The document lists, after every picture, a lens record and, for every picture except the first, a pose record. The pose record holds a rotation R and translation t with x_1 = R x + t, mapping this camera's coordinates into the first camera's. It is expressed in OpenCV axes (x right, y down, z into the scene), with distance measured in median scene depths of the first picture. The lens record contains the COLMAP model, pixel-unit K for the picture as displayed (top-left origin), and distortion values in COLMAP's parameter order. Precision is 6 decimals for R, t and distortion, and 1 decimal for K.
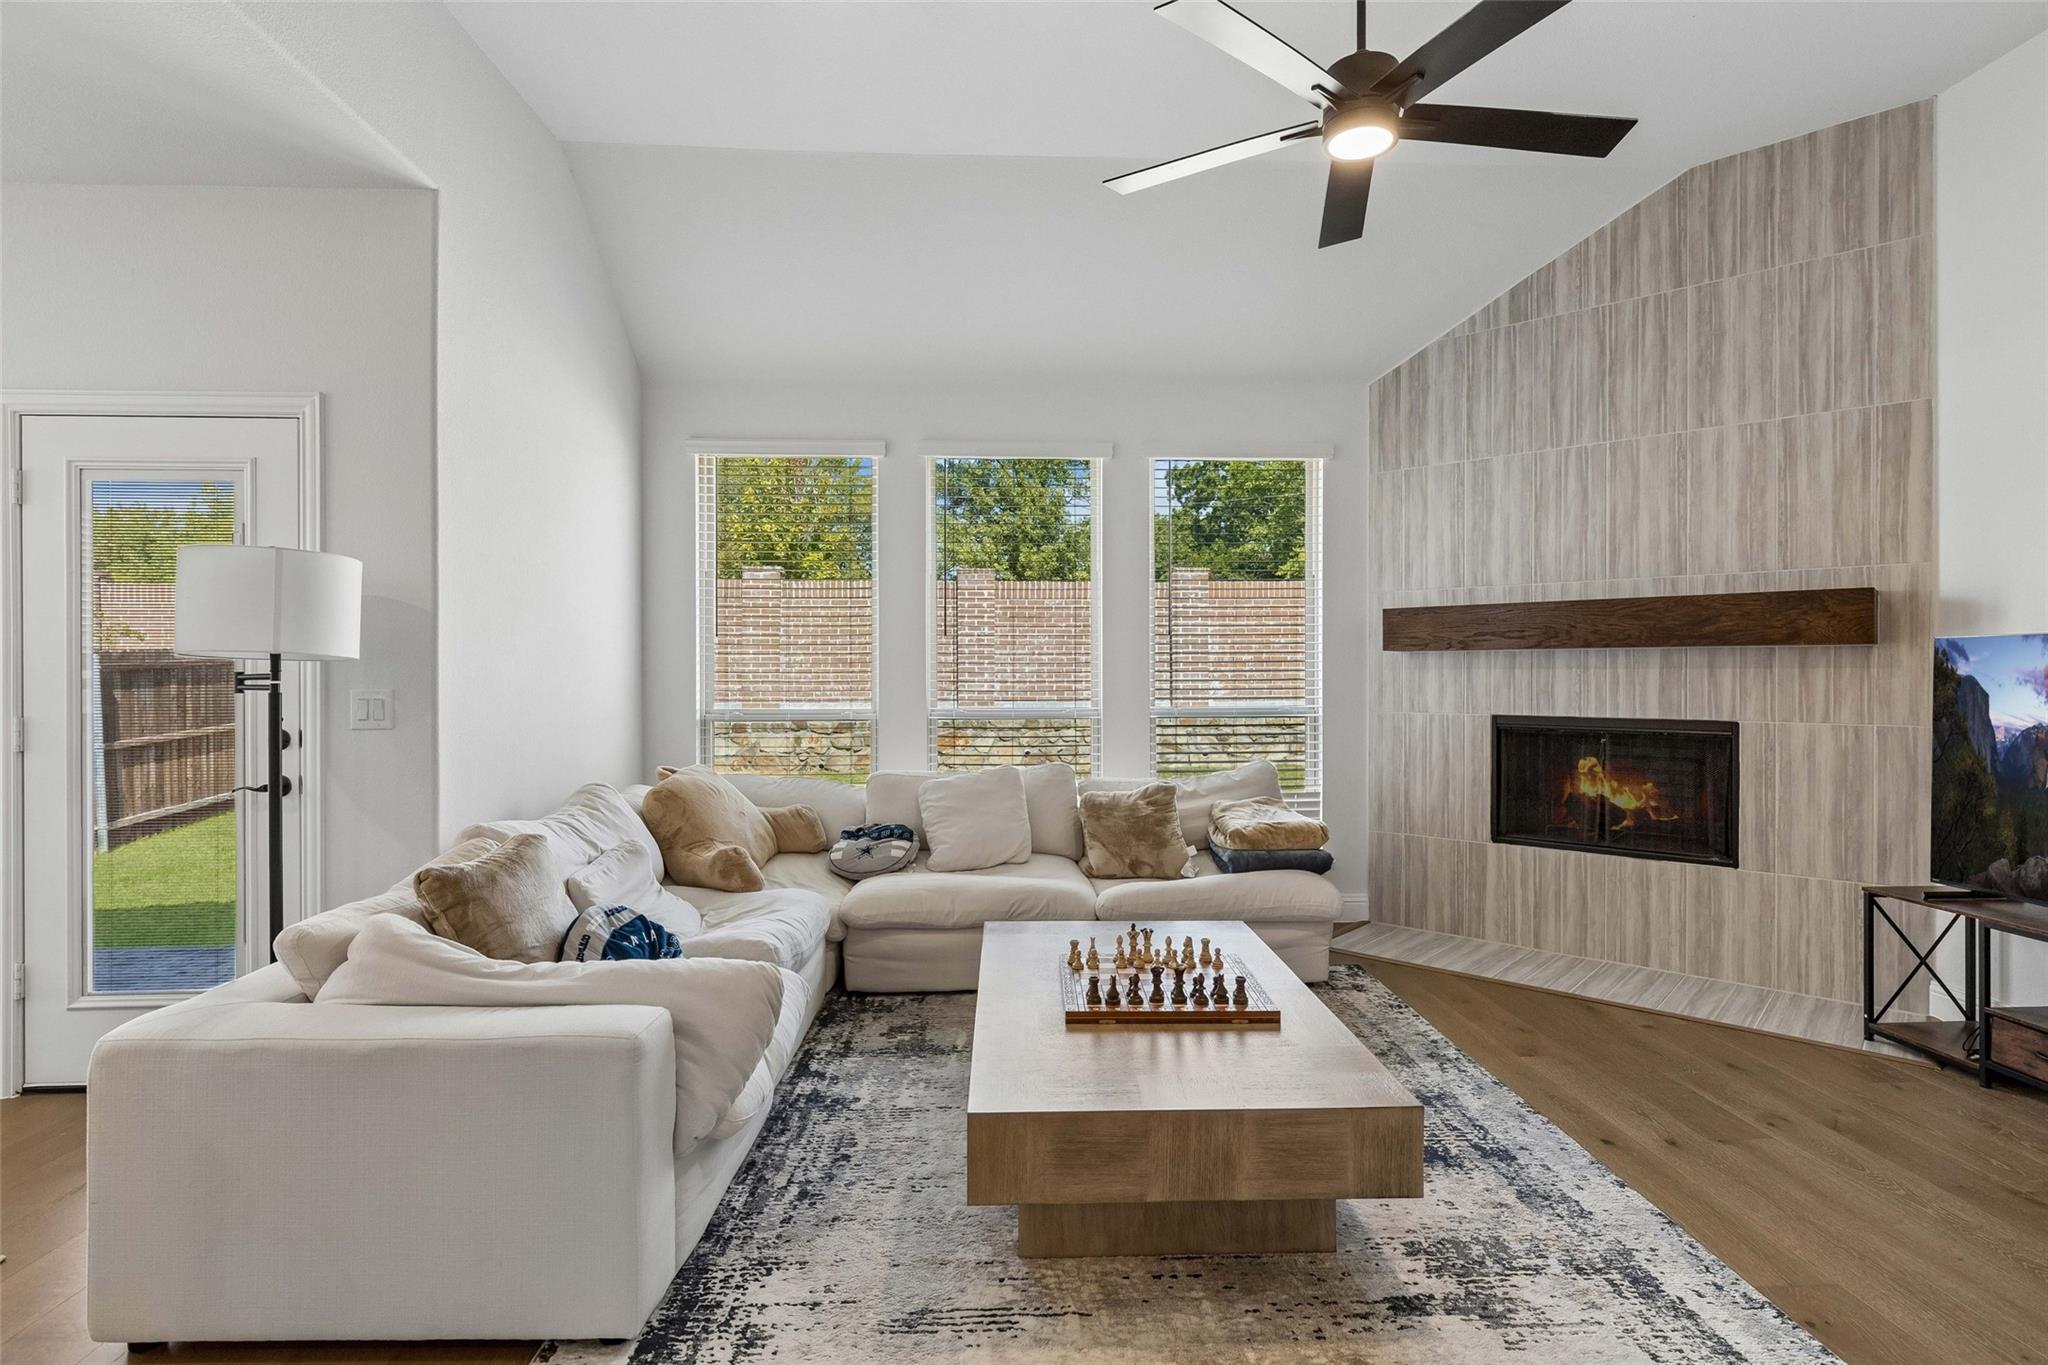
lens RADIAL K [[1025.9, 0, 1043.8], [0, 1025.9, 677.7], [0, 0, 1]] dist [0.004596, -0.001449]
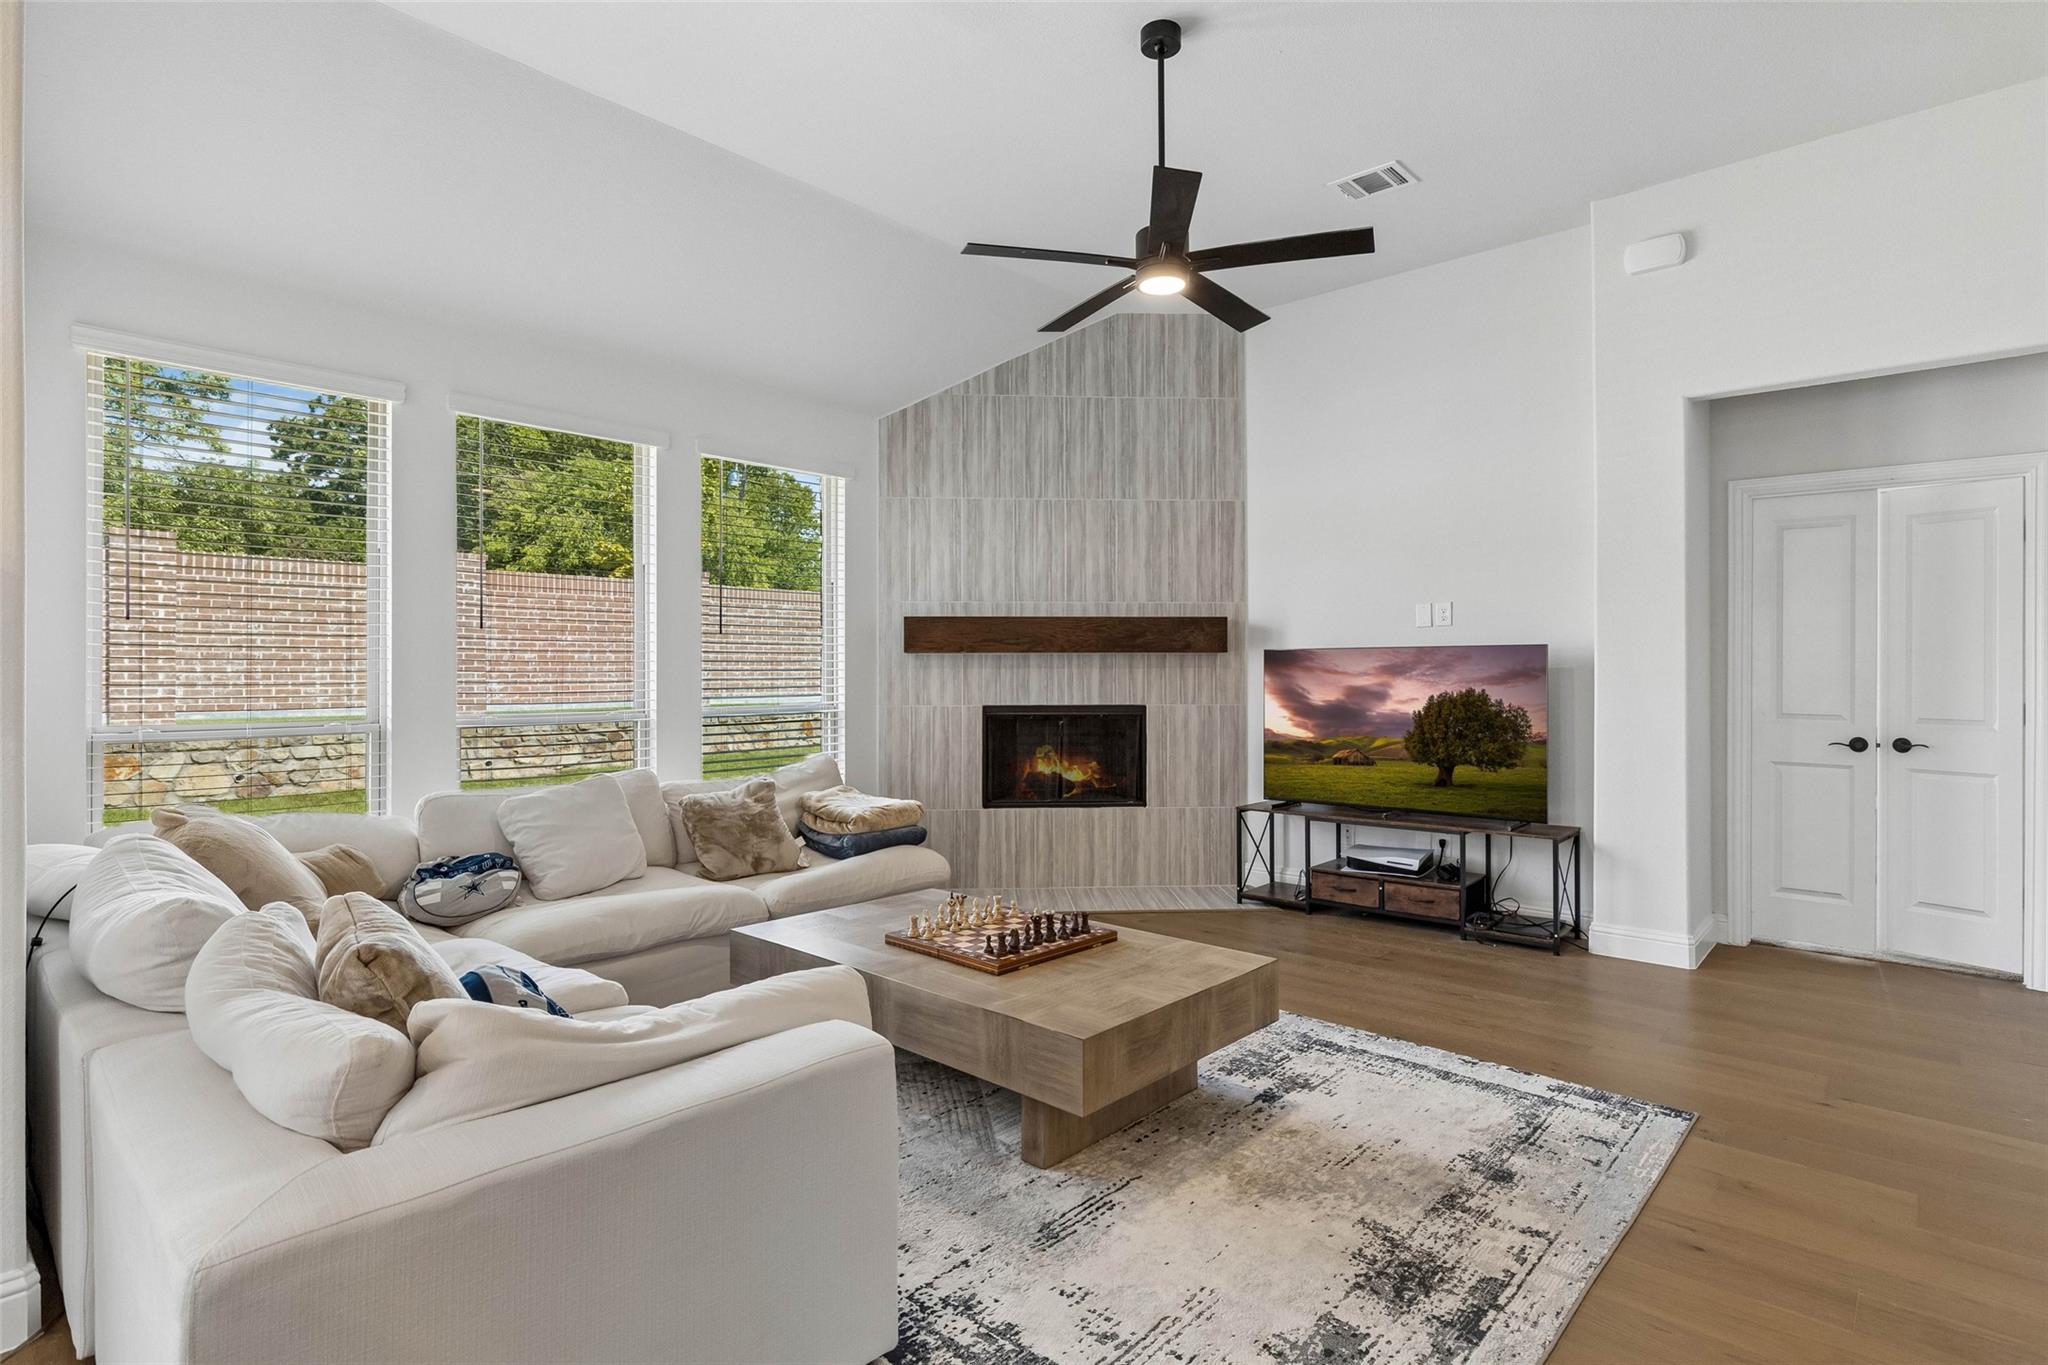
lens RADIAL K [[1025.9, 0, 1043.6], [0, 1025.9, 667.5], [0, 0, 1]] dist [0.004596, -0.001449]
pose [[0.699383, 0.001380, 0.714746, -0.448375], [0.005209, 0.999962, -0.007027, -0.000679], [-0.714728, 0.008638, 0.699349, 0.090513]]
